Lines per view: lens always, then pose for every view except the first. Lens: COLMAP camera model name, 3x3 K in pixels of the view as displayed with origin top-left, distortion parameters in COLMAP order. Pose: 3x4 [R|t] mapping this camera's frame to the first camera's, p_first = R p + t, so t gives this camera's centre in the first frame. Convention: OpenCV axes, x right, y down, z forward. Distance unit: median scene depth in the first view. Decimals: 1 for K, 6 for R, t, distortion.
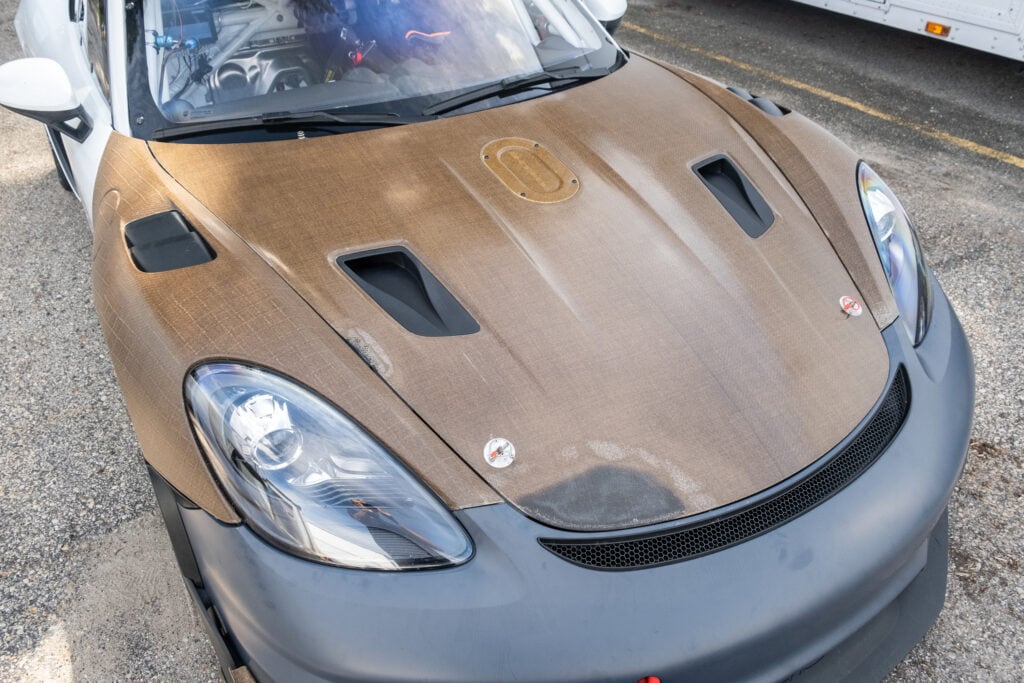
lens RADIAL K [[752.7, 0, 534.5], [0, 752.7, 342.1], [0, 0, 1]] dist [-0.013056, -0.000705]
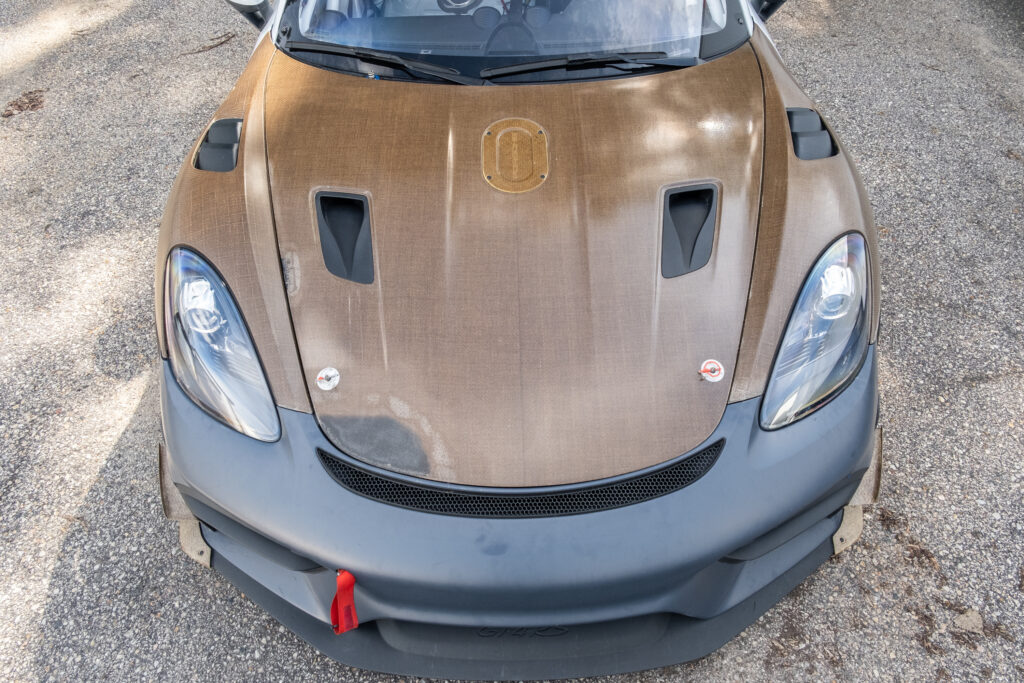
lens RADIAL K [[752.7, 0, 534.5], [0, 752.7, 342.1], [0, 0, 1]] dist [-0.013056, -0.000705]
pose [[0.872224, 0.354924, -0.336532, 0.583196], [-0.291464, 0.929717, 0.225110, -0.268147], [0.392777, -0.098259, 0.914369, -0.062416]]
